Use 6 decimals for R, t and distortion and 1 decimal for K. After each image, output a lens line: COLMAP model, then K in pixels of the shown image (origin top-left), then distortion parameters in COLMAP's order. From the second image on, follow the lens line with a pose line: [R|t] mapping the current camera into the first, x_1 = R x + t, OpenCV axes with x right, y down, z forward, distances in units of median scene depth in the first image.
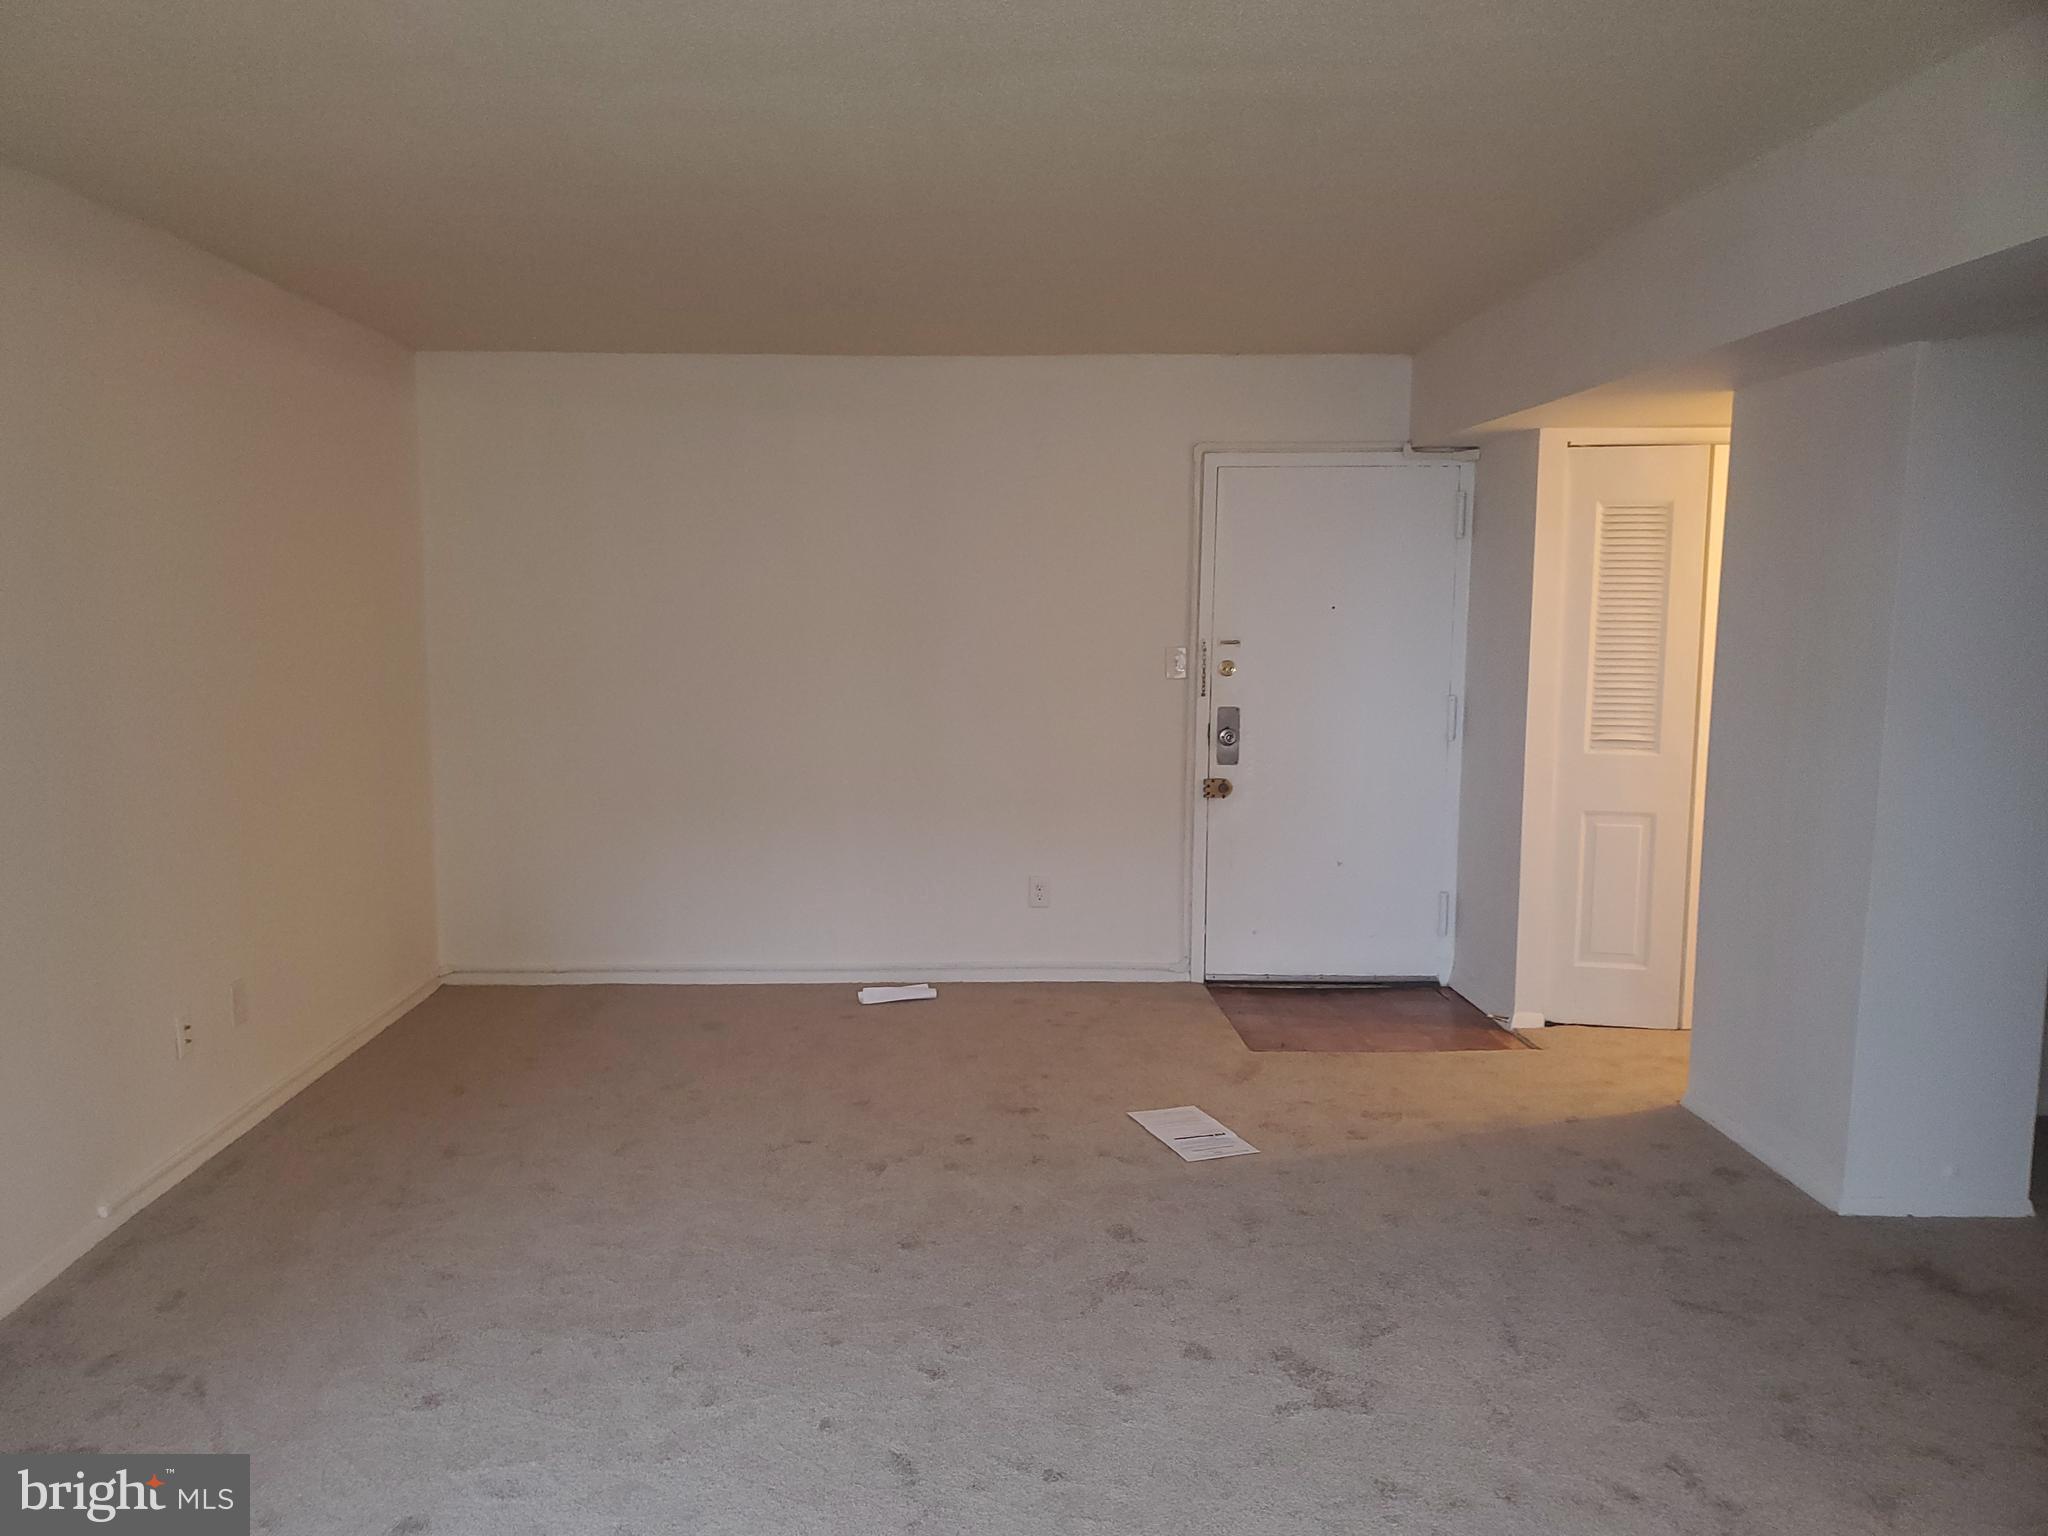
lens RADIAL K [[1707.9, 0, 1022.5], [0, 1707.9, 805.1], [0, 0, 1]] dist [0.003260, -0.000264]
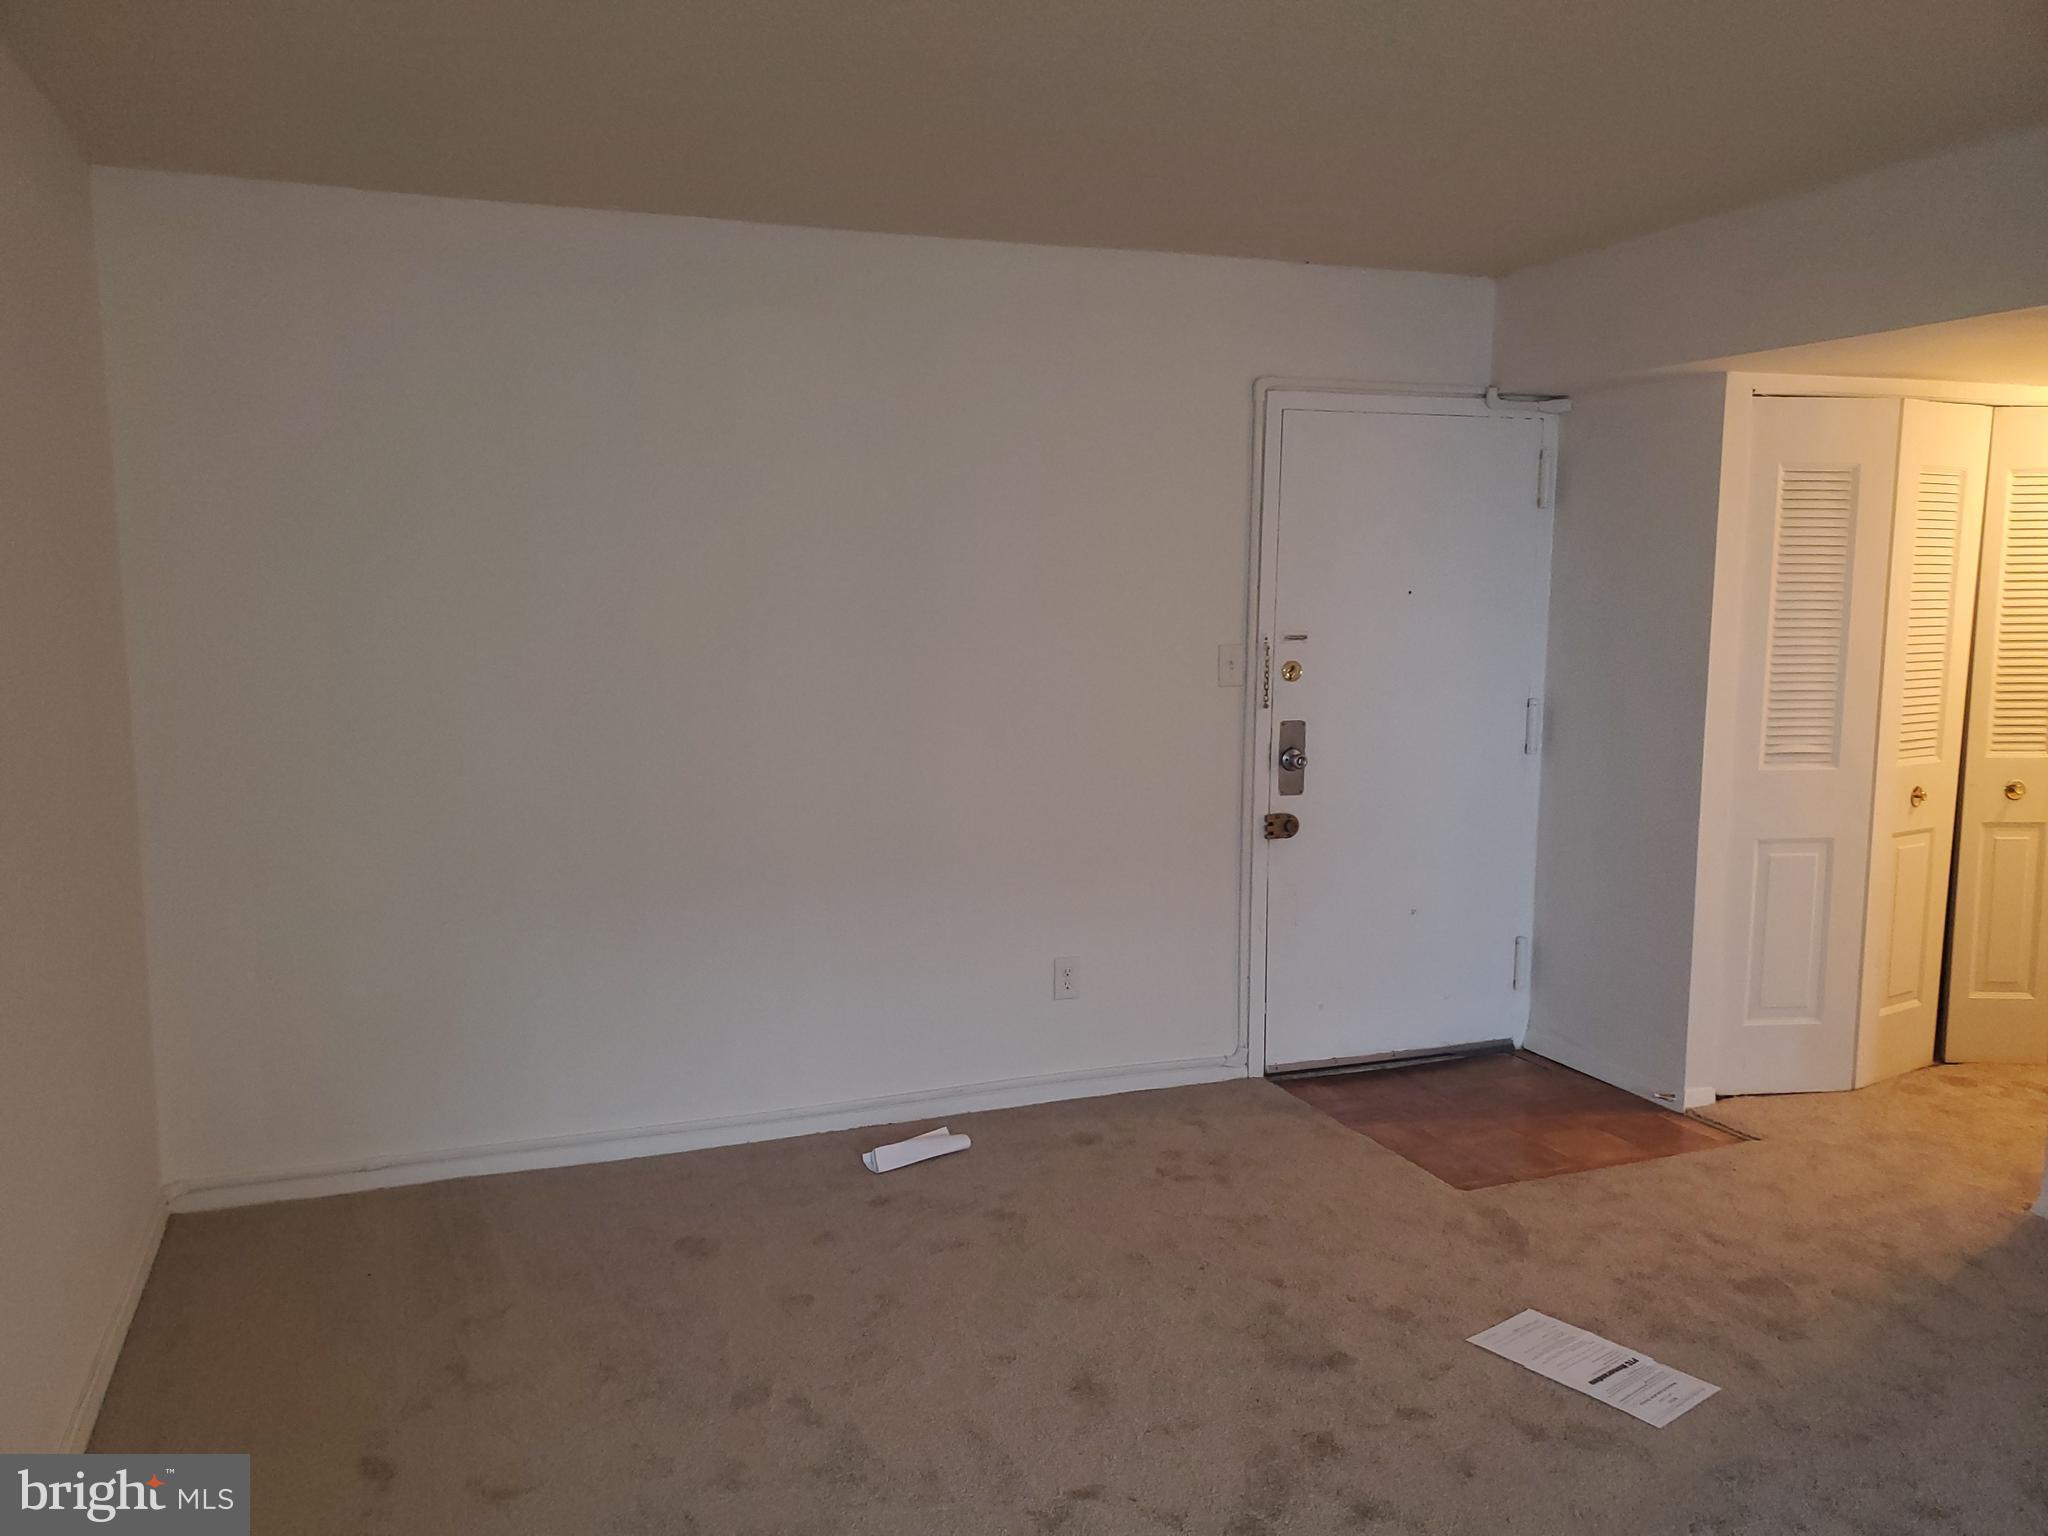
lens RADIAL K [[1606.1, 0, 1024.3], [0, 1606.1, 782.4], [0, 0, 1]] dist [0.004222, 0.005369]
pose [[0.937067, -0.043076, 0.346482, -0.253158], [0.039834, 0.999070, 0.016475, -0.047489], [-0.346869, -0.001636, 0.937912, 0.366413]]
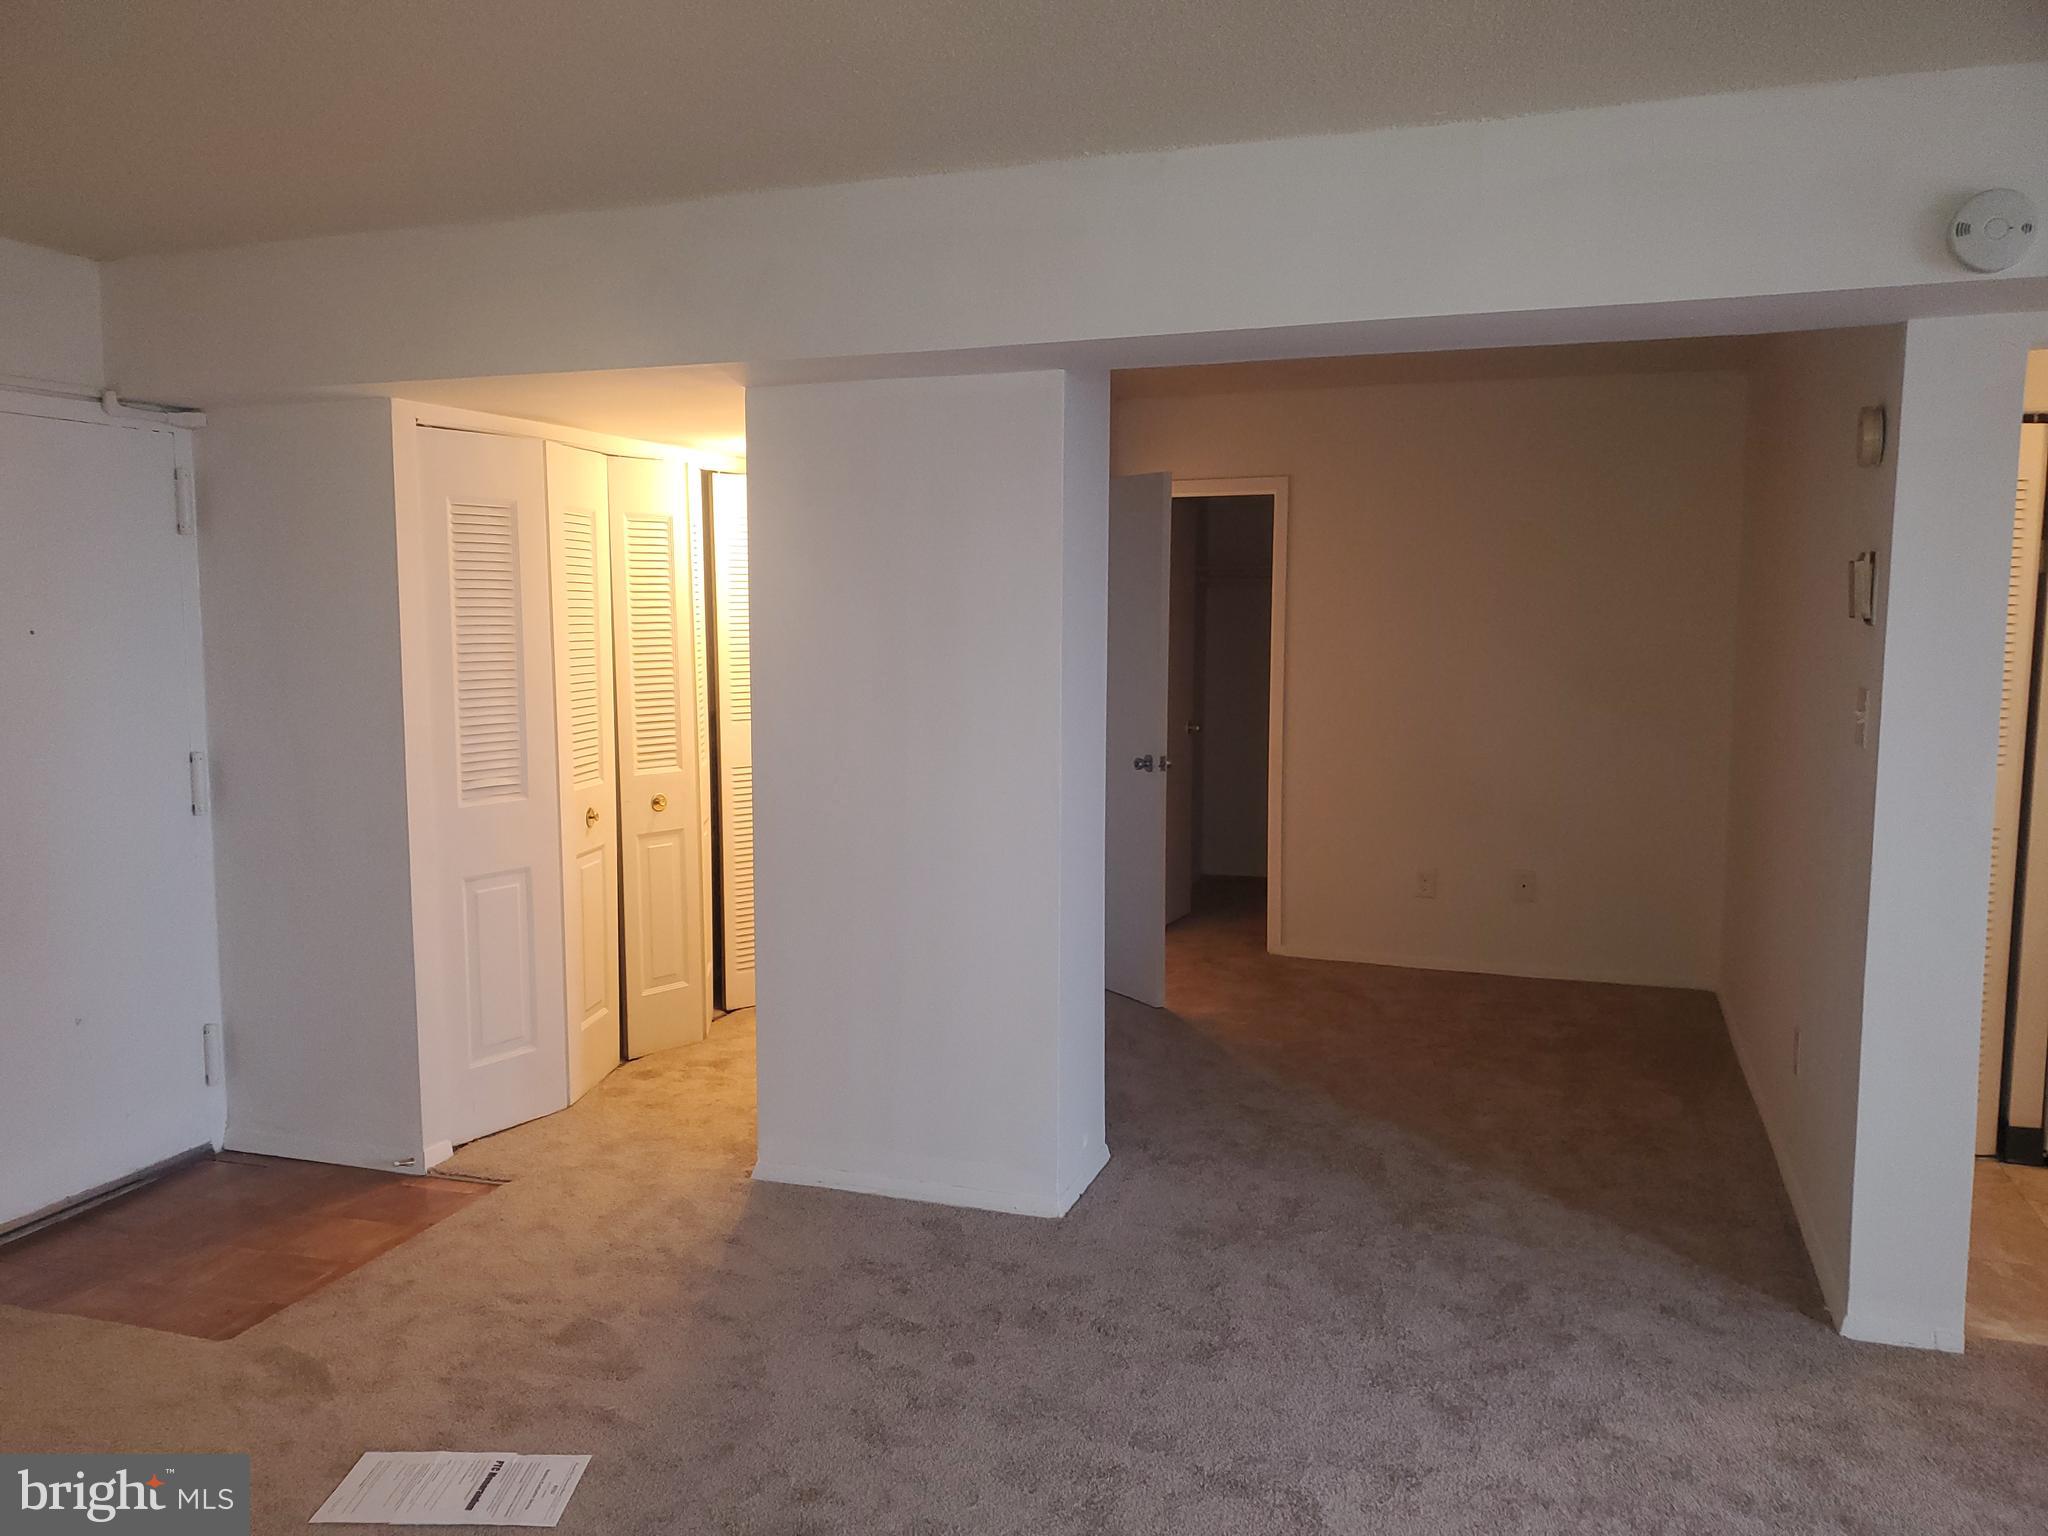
lens RADIAL K [[1594.5, 0, 1000.5], [0, 1594.5, 776.9], [0, 0, 1]] dist [0.009498, 0.005968]
pose [[0.343859, -0.100917, 0.933583, -0.266881], [0.116698, 0.991093, 0.064152, -0.058693], [-0.931742, 0.086889, 0.352573, 0.457328]]
